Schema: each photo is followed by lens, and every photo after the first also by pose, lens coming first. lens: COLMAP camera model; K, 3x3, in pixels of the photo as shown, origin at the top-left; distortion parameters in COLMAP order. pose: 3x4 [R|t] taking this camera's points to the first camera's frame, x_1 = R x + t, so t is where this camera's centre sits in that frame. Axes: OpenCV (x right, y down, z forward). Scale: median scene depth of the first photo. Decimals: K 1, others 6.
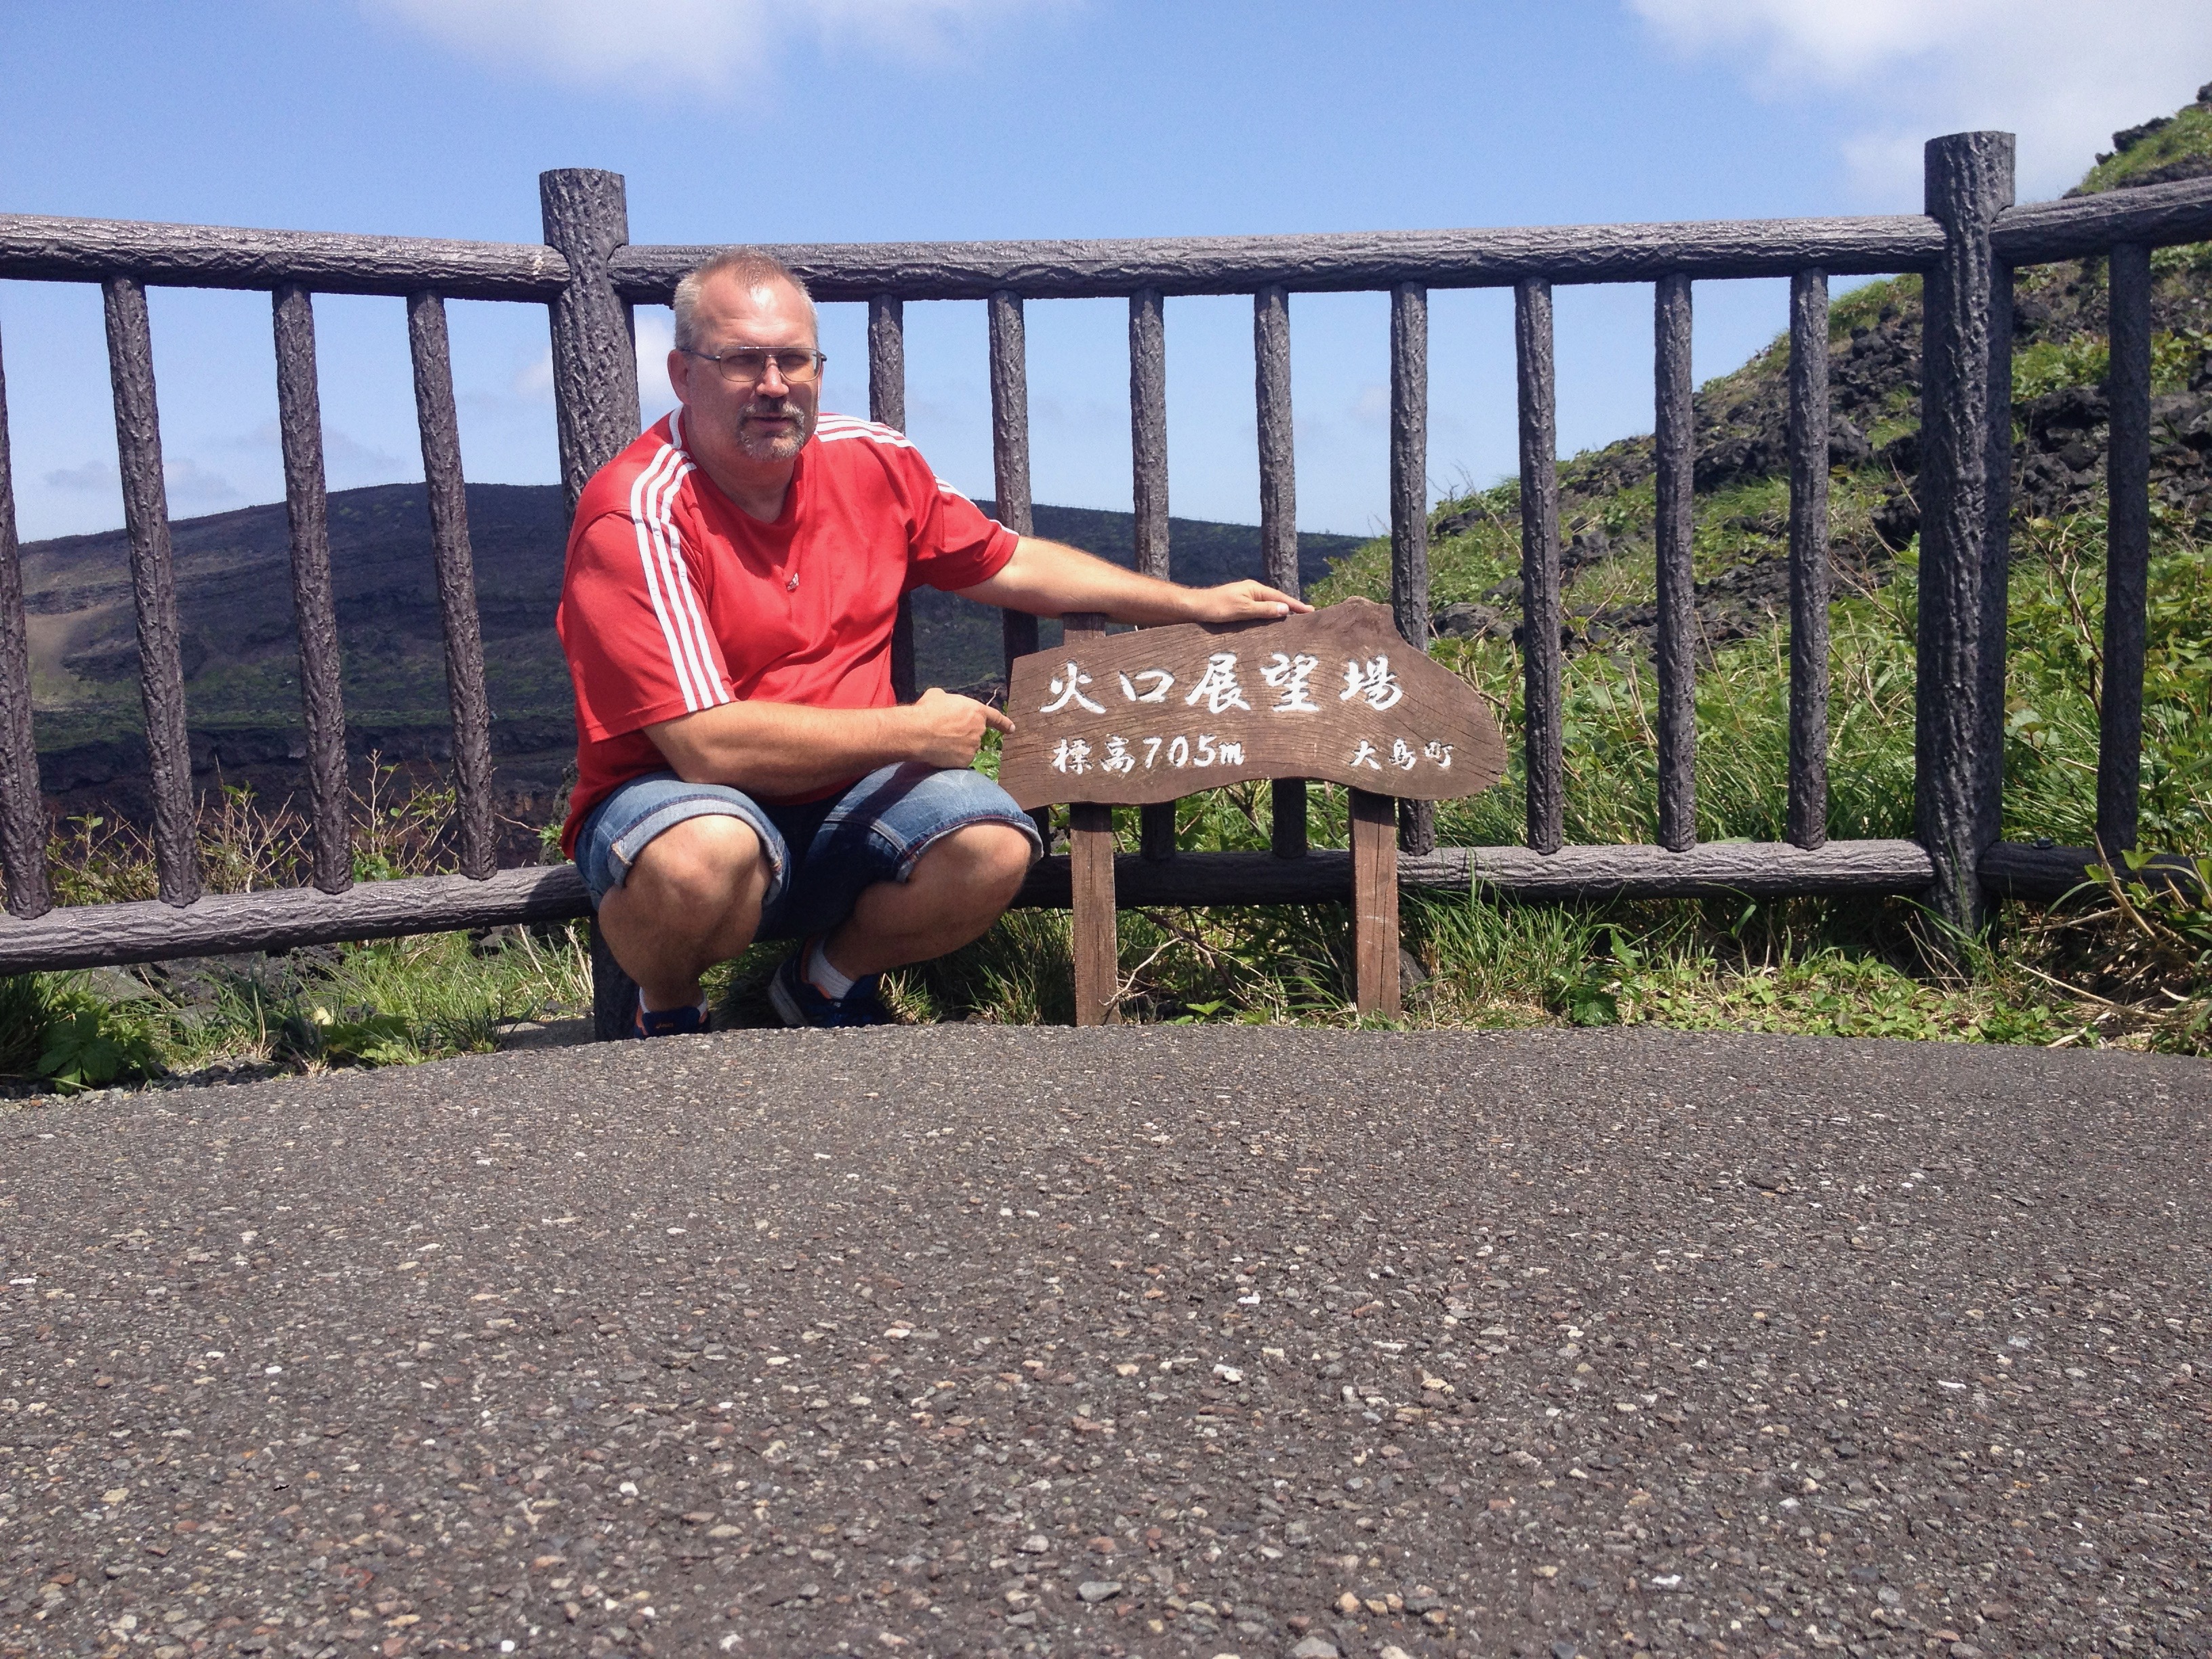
lens RADIAL K [[2200.4, 0, 1116.7], [0, 2200.4, 818.8], [0, 0, 1]] dist [0.189273, -0.373608]
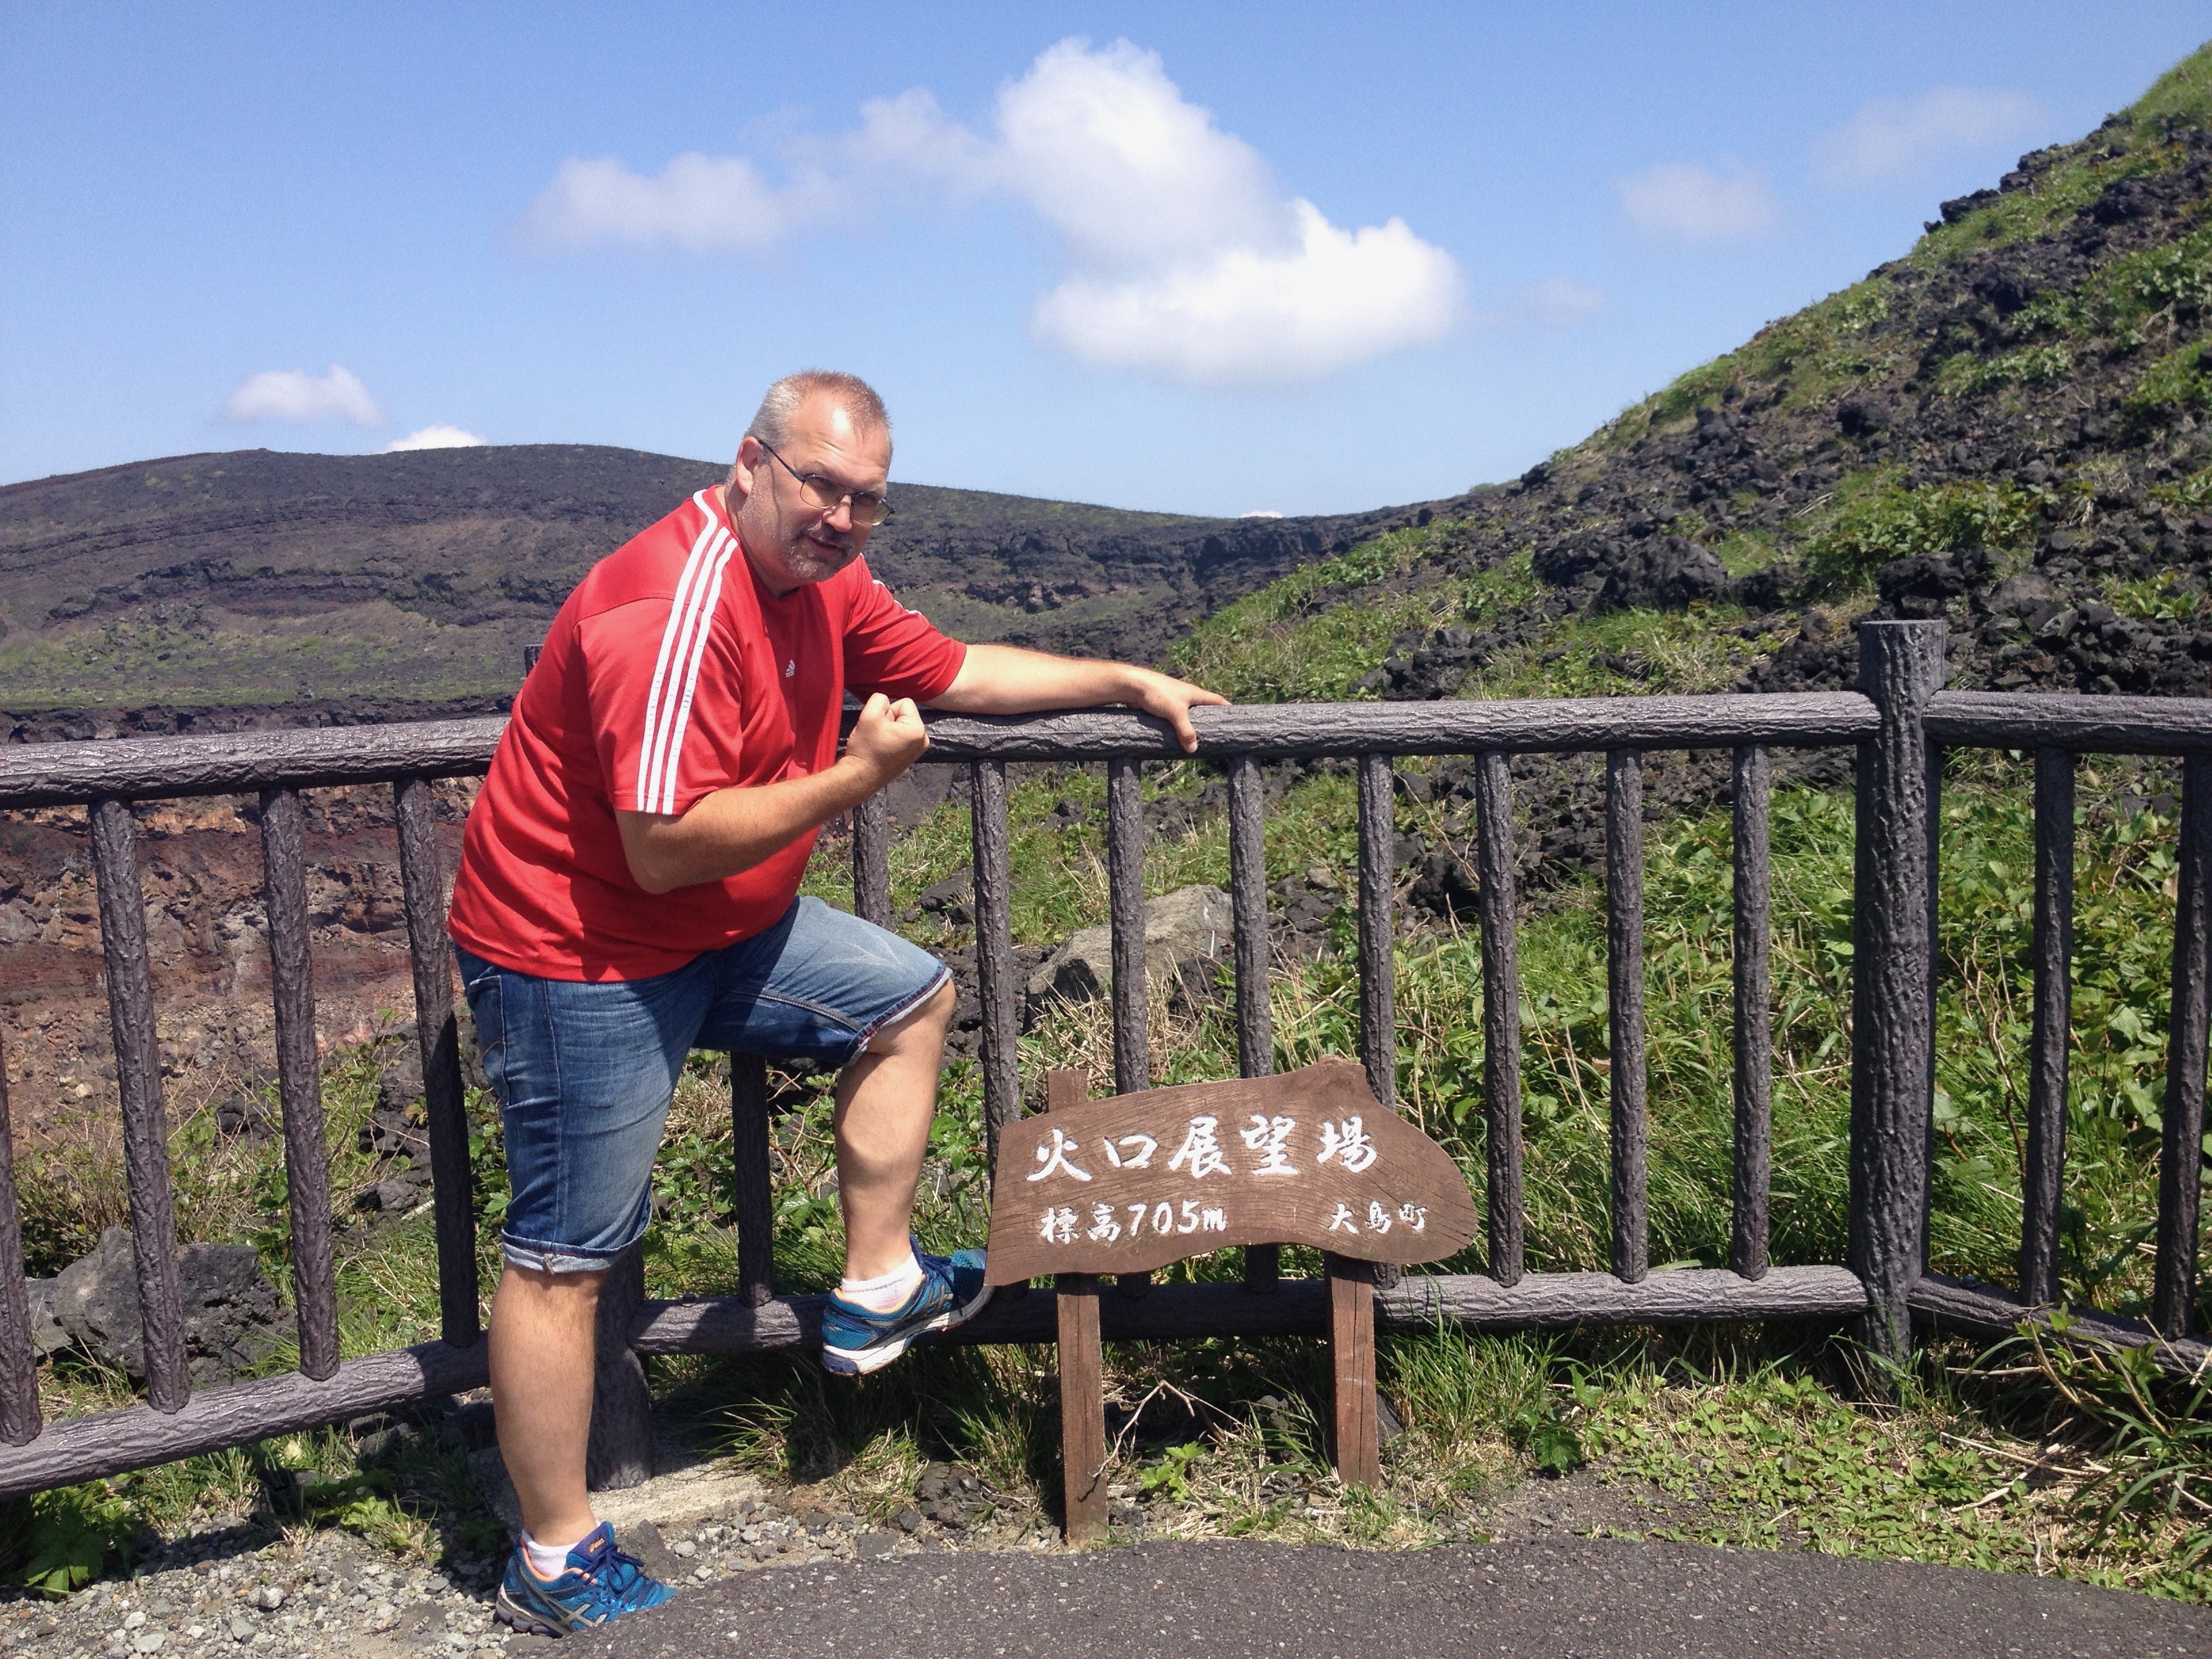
lens RADIAL K [[2200.4, 0, 1116.7], [0, 2200.4, 818.8], [0, 0, 1]] dist [0.189273, -0.373608]
pose [[0.997009, -0.005553, 0.077080, -0.070708], [0.003448, 0.999618, 0.027413, -0.241123], [-0.077203, -0.027066, 0.996648, -0.021503]]
